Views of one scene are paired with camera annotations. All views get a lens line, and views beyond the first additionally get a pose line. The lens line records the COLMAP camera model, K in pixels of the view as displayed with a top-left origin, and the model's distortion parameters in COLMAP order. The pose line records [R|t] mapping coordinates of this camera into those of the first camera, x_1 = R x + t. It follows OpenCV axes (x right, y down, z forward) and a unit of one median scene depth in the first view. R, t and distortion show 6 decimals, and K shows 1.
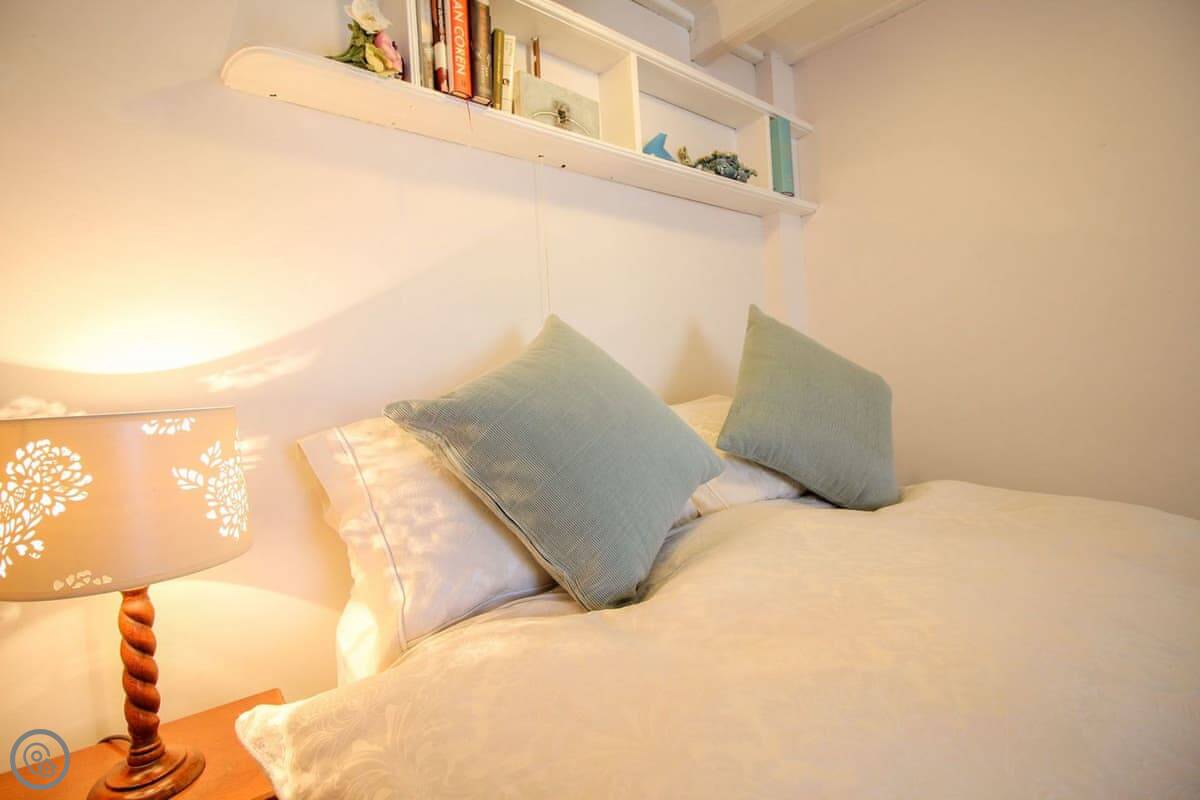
lens RADIAL K [[559.8, 0, 597.0], [0, 559.8, 382.8], [0, 0, 1]] dist [0.000522, -0.014348]
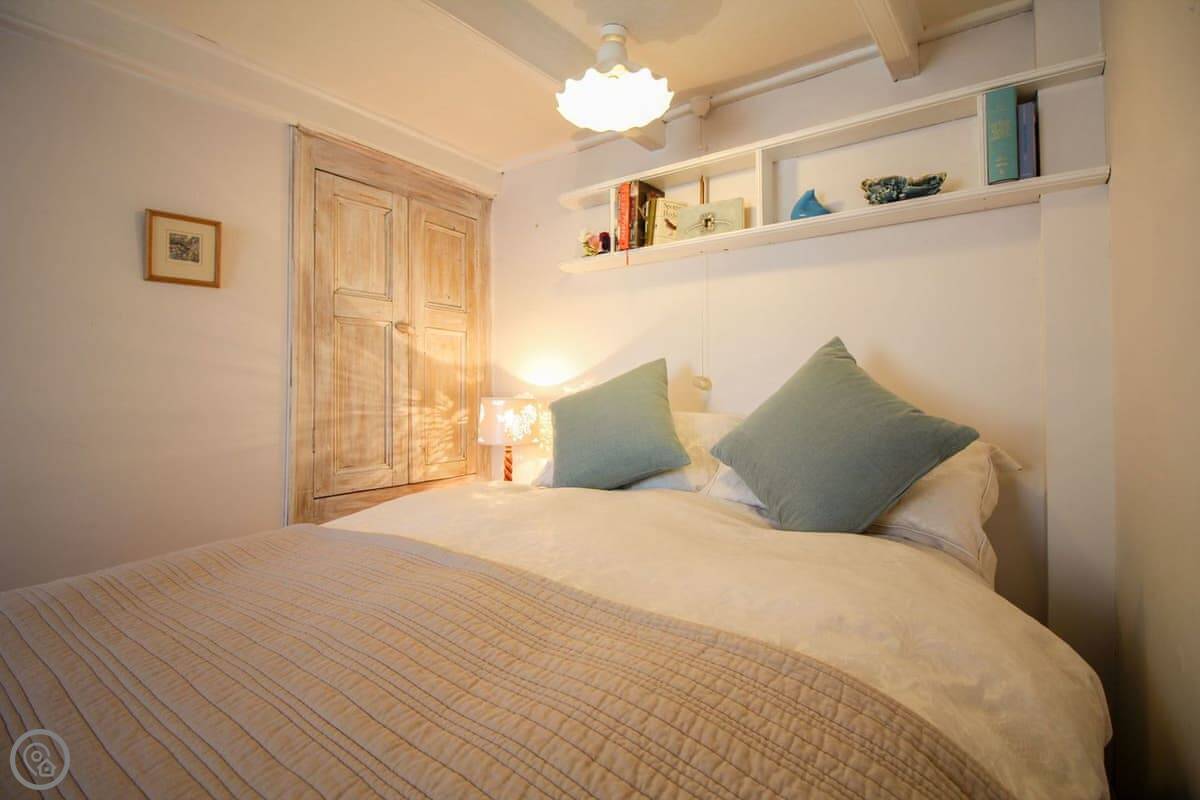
lens RADIAL K [[594.1, 0, 581.9], [0, 594.1, 364.1], [0, 0, 1]] dist [0.000414, -0.009760]
pose [[0.217200, 0.004219, -0.976118, 1.900532], [-0.022238, 0.999753, -0.000627, -0.113815], [0.975874, 0.021843, 0.217240, 0.436801]]
